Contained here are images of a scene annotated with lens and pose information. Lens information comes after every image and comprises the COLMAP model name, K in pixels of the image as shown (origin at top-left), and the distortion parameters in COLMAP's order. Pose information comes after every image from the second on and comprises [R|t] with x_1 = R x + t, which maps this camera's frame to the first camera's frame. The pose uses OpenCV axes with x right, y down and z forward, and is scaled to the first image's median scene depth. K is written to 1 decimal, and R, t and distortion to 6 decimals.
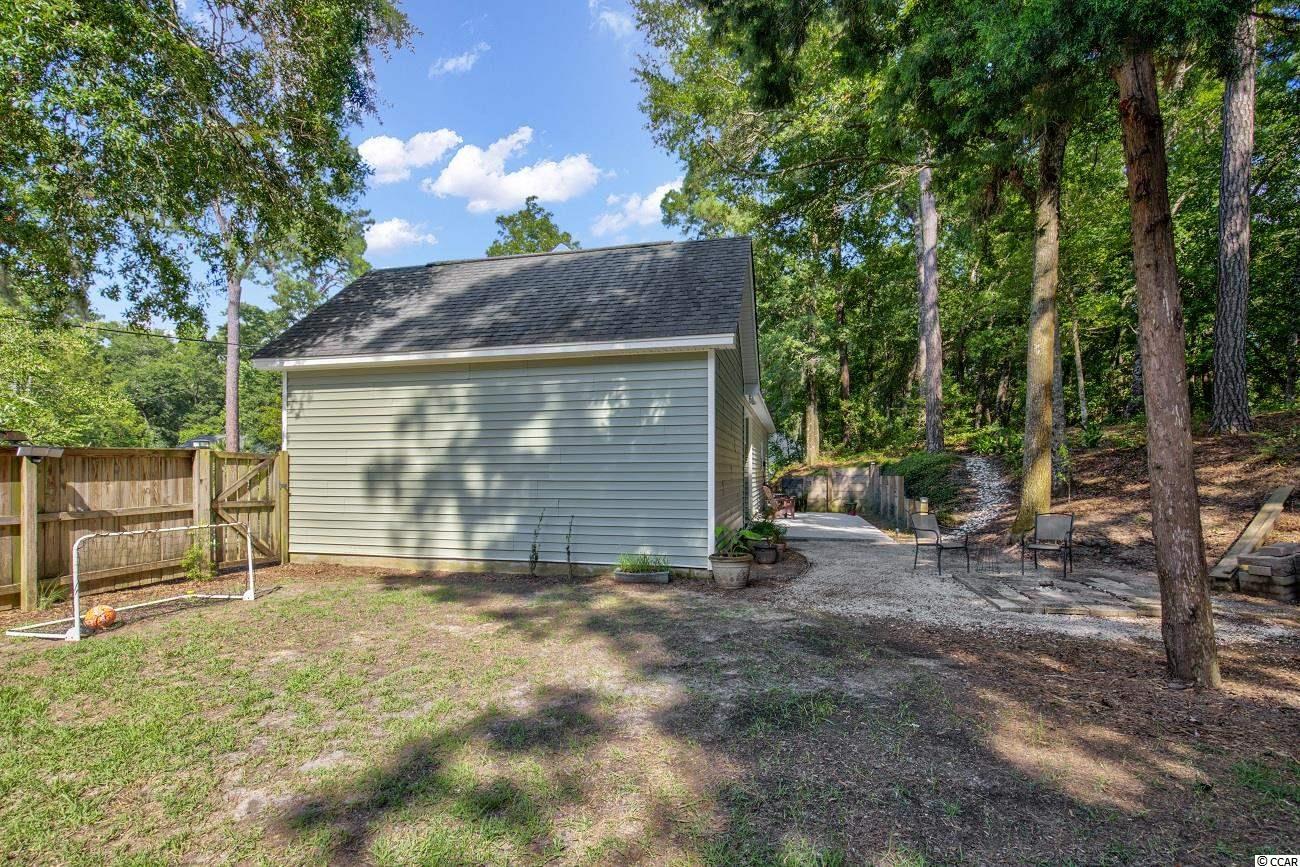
lens RADIAL K [[598.1, 0, 650.9], [0, 598.1, 471.3], [0, 0, 1]] dist [-0.000380, 0.000145]
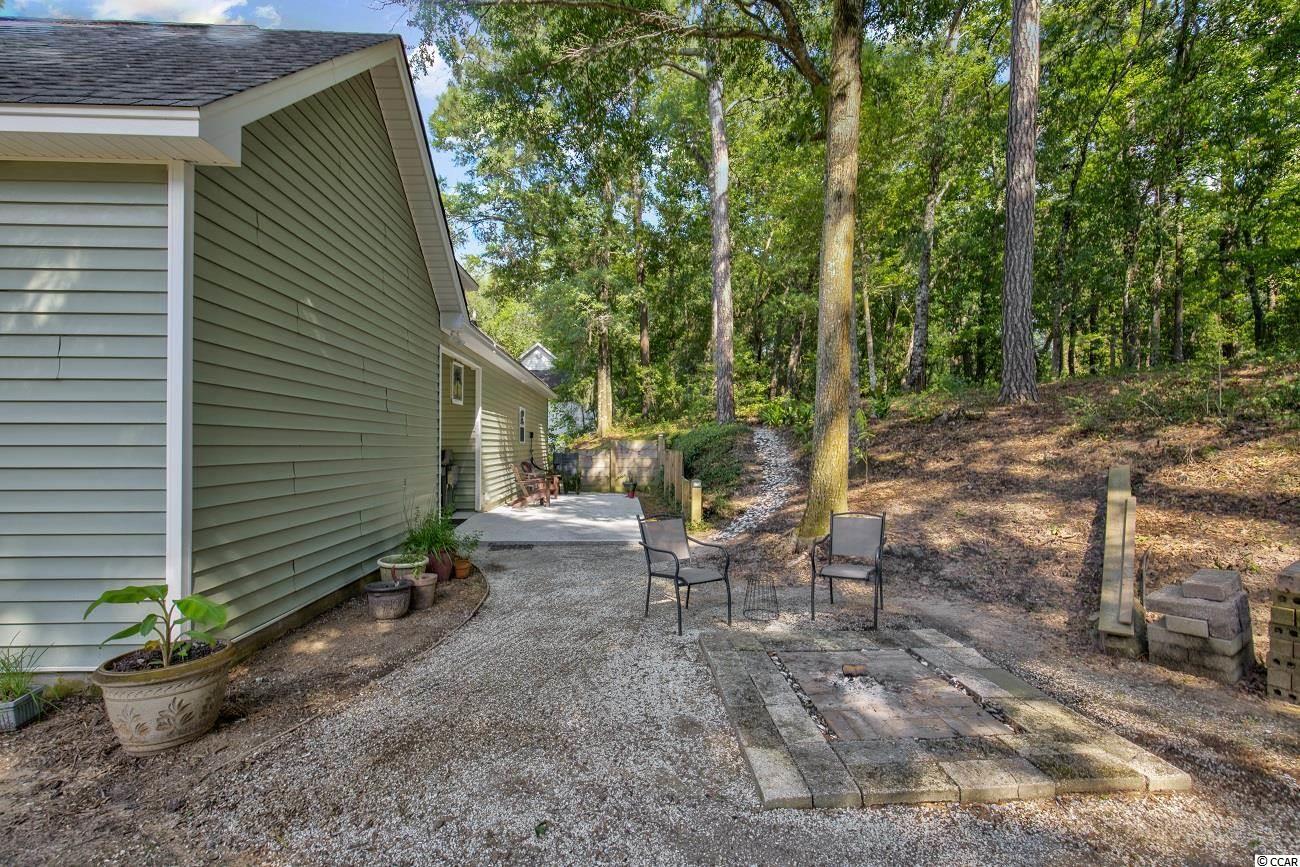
lens RADIAL K [[601.9, 0, 645.5], [0, 601.9, 446.6], [0, 0, 1]] dist [-0.002216, -0.000651]
pose [[0.959015, 0.001769, 0.283348, 0.218018], [-0.003166, 0.999985, 0.004473, -0.001275], [-0.283336, -0.005186, 0.959007, 0.354055]]
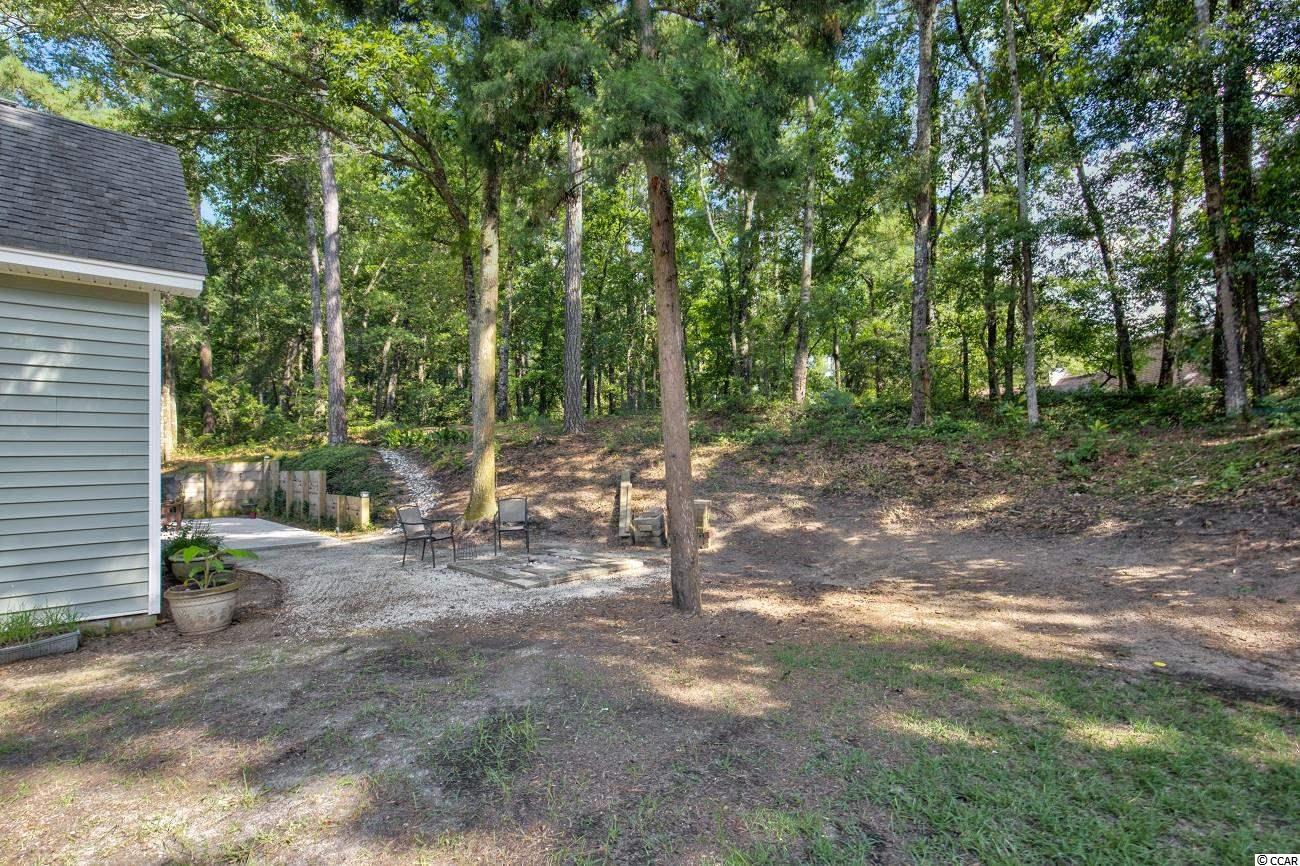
lens RADIAL K [[601.9, 0, 645.5], [0, 601.9, 446.1], [0, 0, 1]] dist [-0.002216, -0.000651]
pose [[0.555154, 0.007614, 0.831713, -0.114405], [0.018591, 0.999595, -0.021561, -0.000371], [-0.831540, 0.027432, 0.554787, 0.109217]]
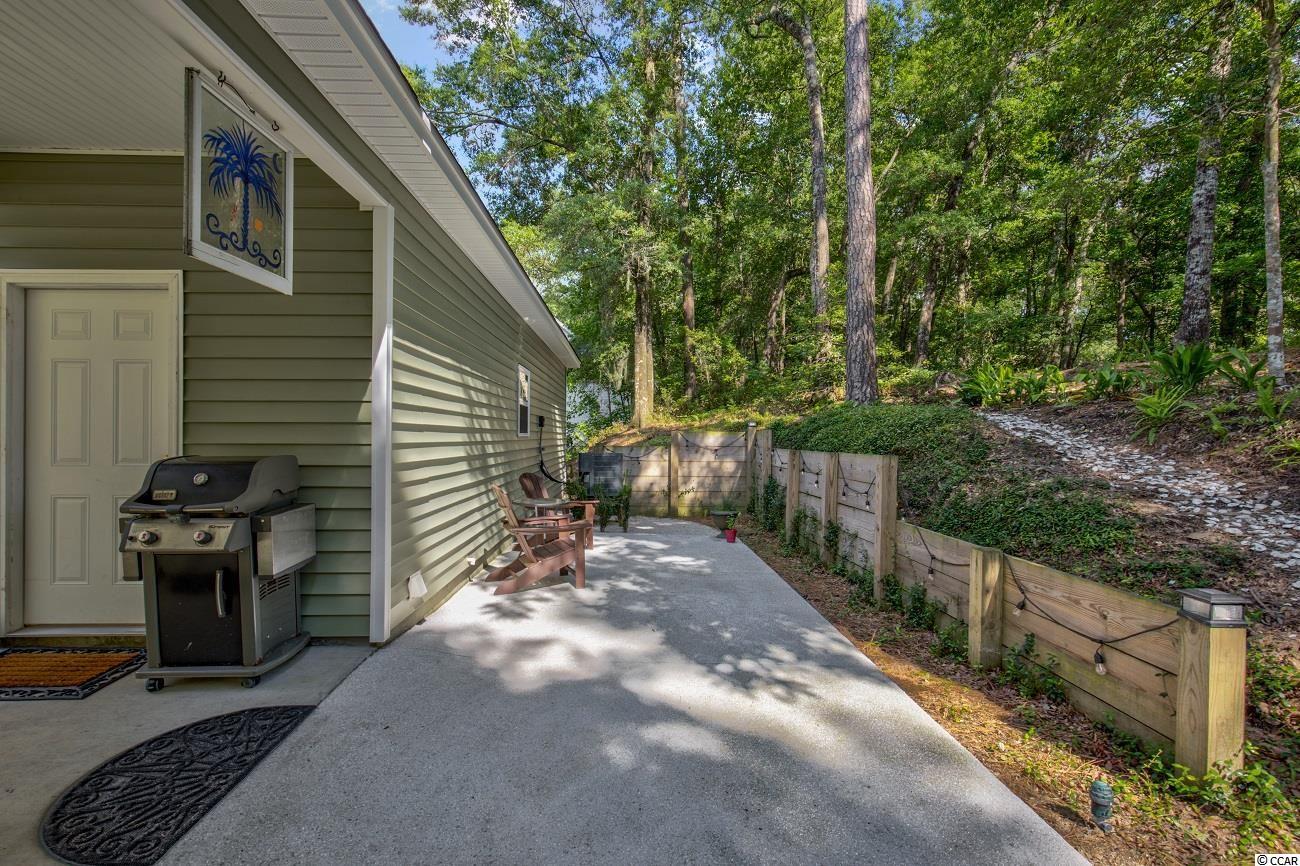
lens RADIAL K [[638.7, 0, 645.7], [0, 638.7, 441.4], [0, 0, 1]] dist [-0.002300, -0.000318]
pose [[0.965281, 0.005658, 0.261151, 0.284037], [-0.007881, 0.999941, 0.007465, -0.002387], [-0.261094, -0.009264, 0.965269, 1.029032]]
